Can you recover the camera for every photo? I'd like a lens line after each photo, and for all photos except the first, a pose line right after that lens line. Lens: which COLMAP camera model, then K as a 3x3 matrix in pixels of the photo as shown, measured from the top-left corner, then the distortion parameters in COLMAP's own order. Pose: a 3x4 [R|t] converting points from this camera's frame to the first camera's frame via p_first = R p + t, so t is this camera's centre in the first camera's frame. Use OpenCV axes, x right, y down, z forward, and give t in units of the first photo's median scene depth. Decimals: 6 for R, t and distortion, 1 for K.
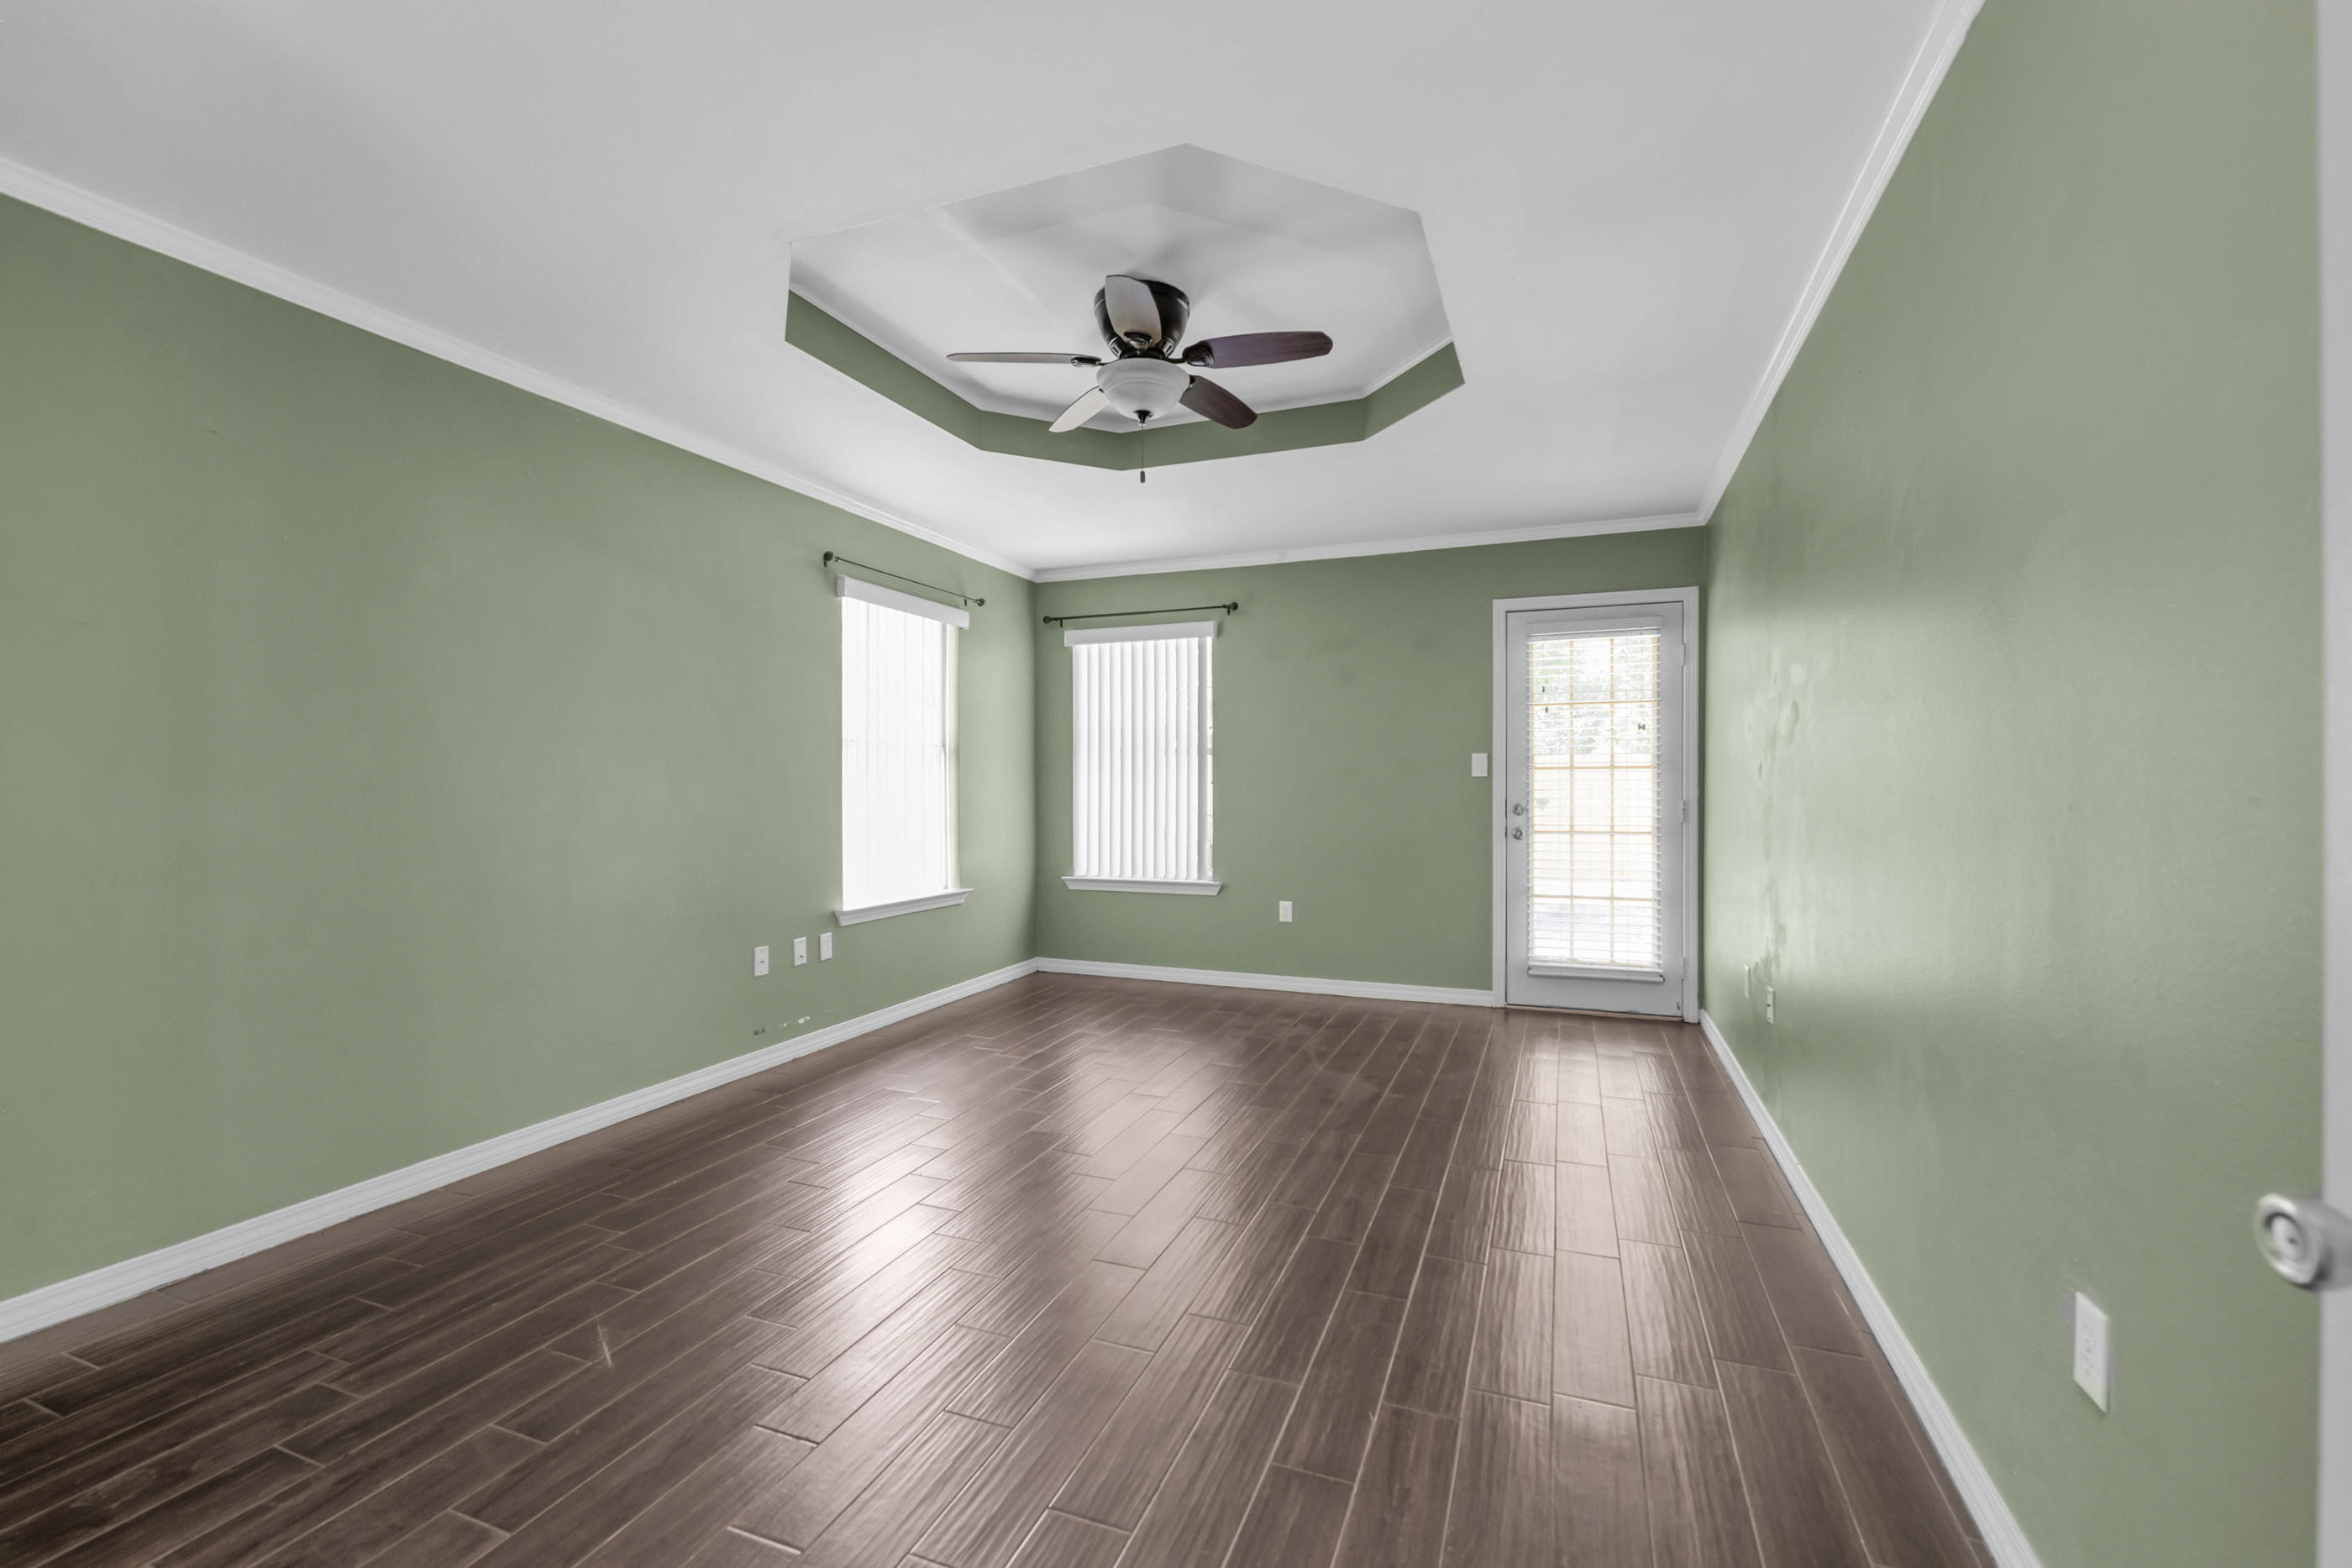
lens RADIAL K [[961.5, 0, 1174.8], [0, 961.5, 781.7], [0, 0, 1]] dist [0.000533, 0.002833]
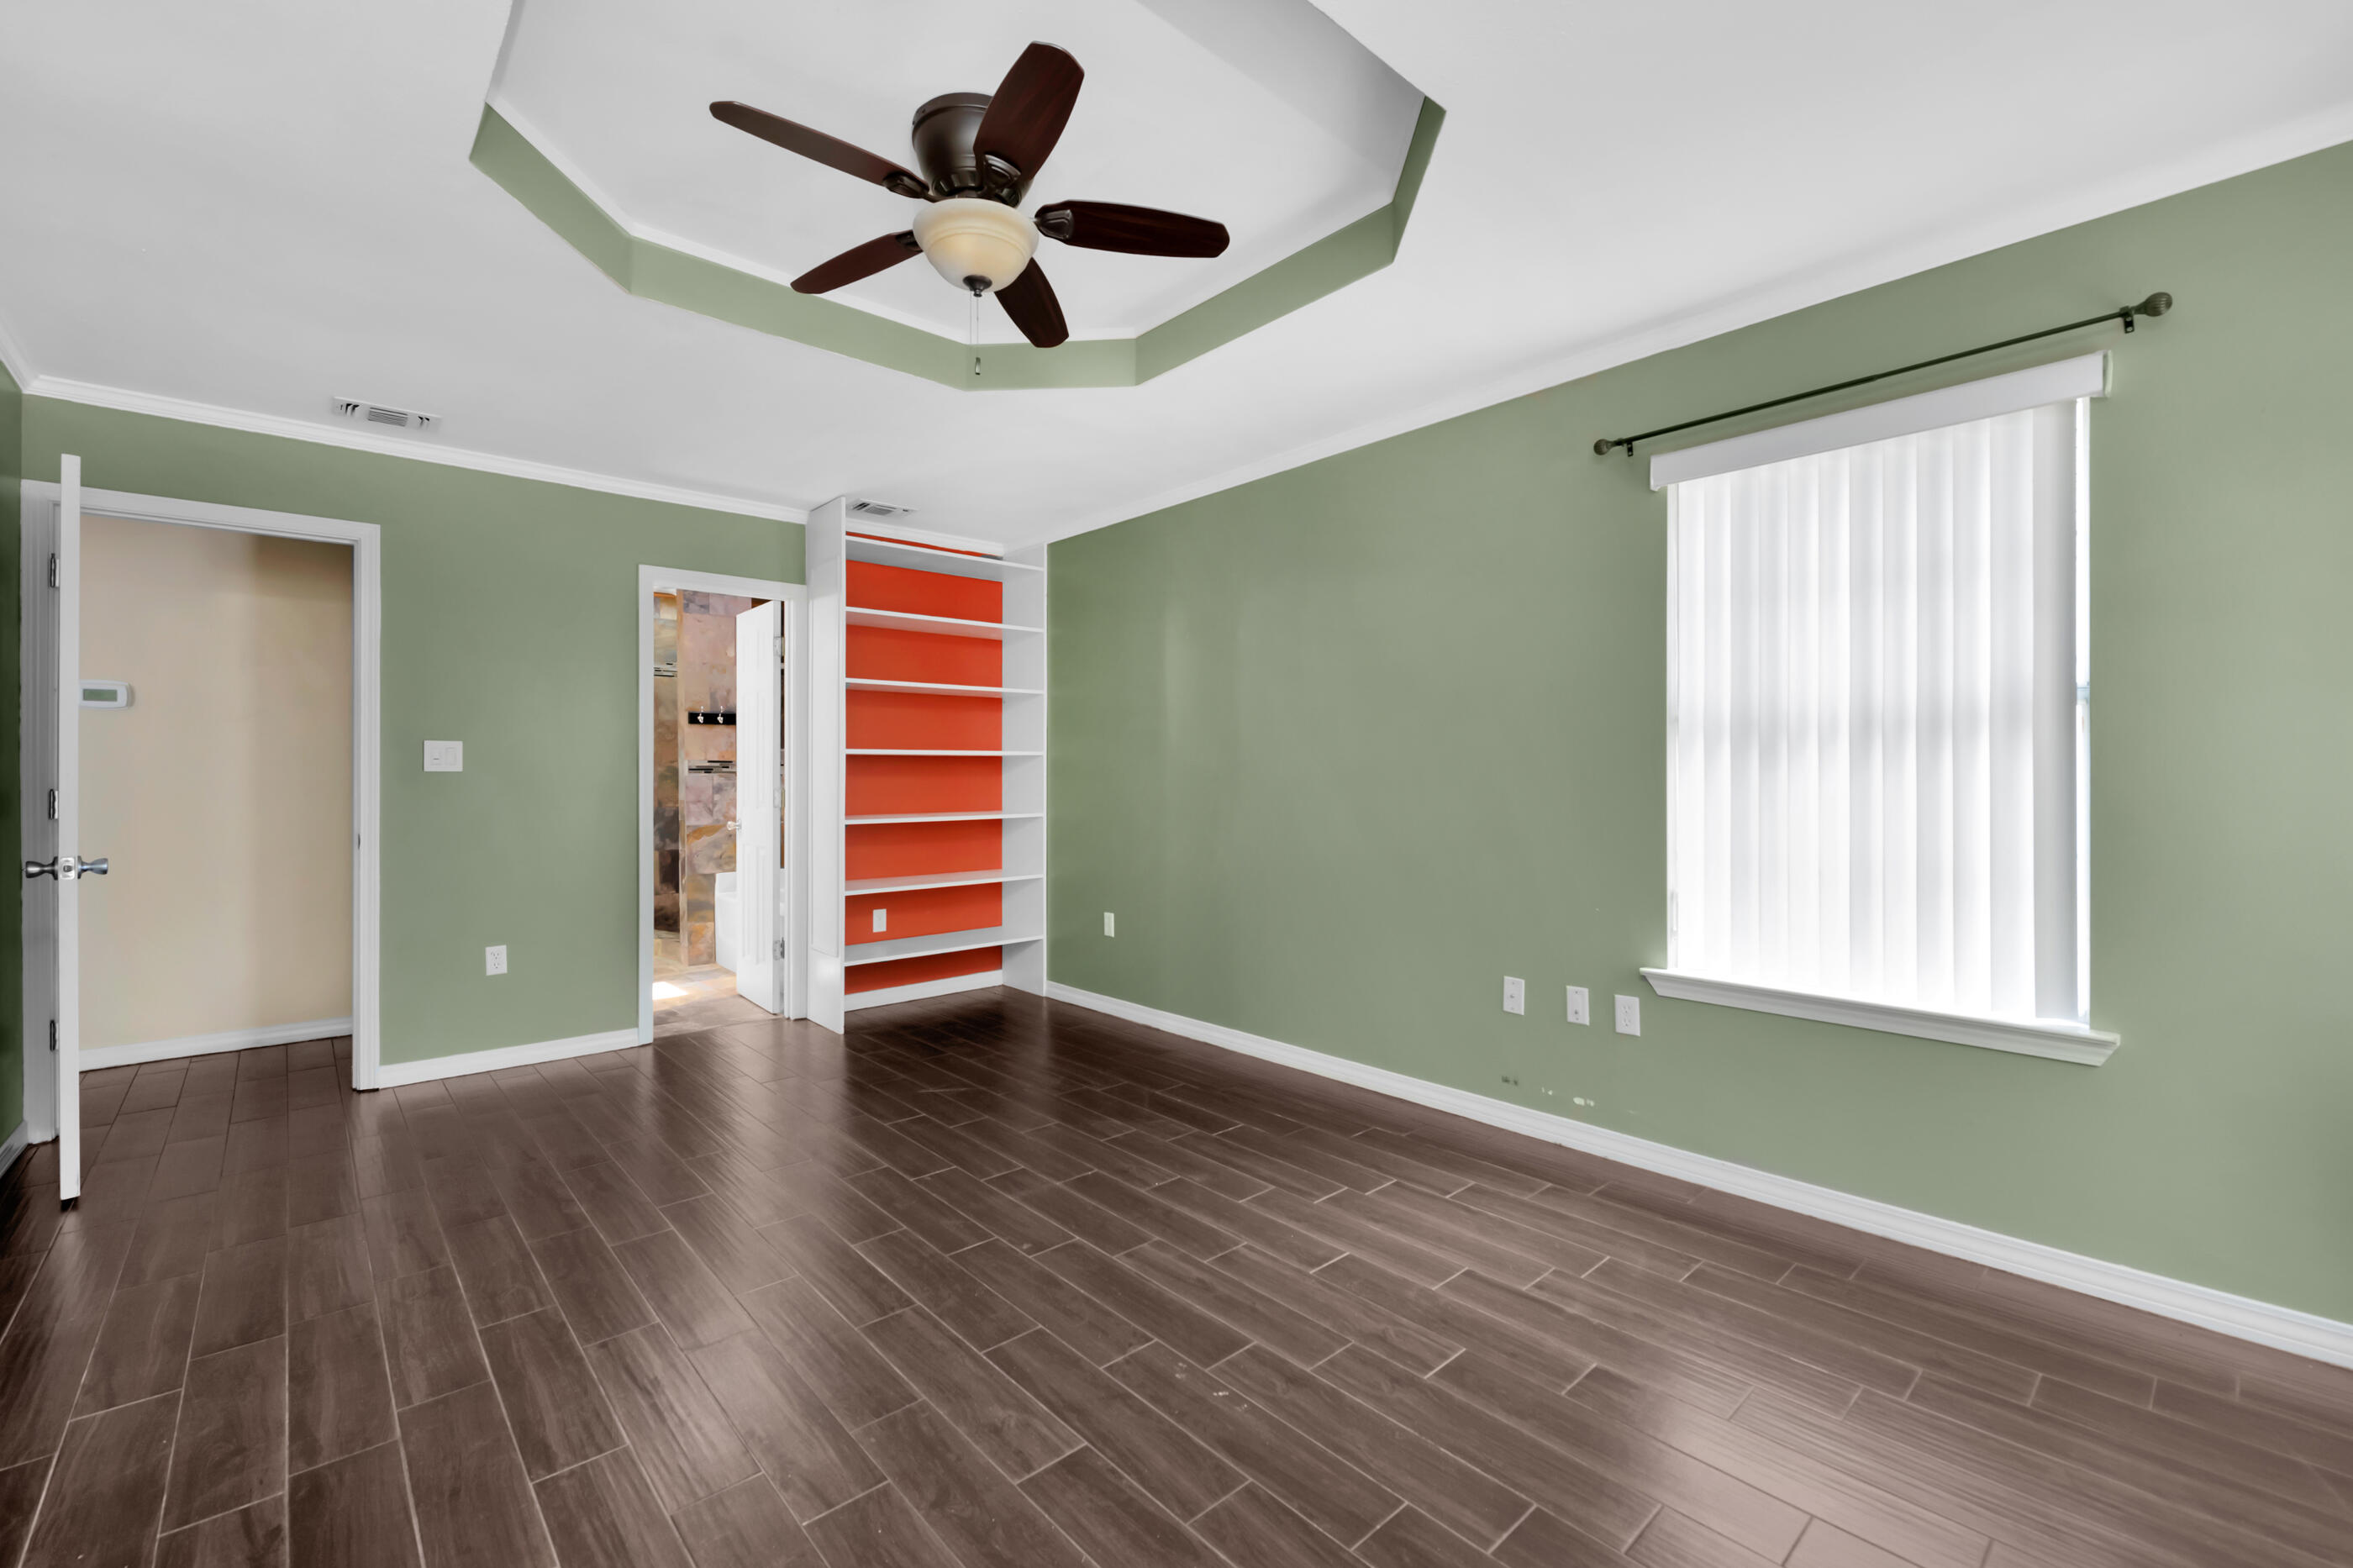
lens RADIAL K [[961.9, 0, 1162.7], [0, 961.9, 780.3], [0, 0, 1]] dist [0.000533, 0.002833]
pose [[-0.433101, 0.001207, -0.901345, 0.431752], [0.004327, 0.999990, -0.000740, 0.003055], [0.901335, -0.004221, -0.433102, 1.084526]]
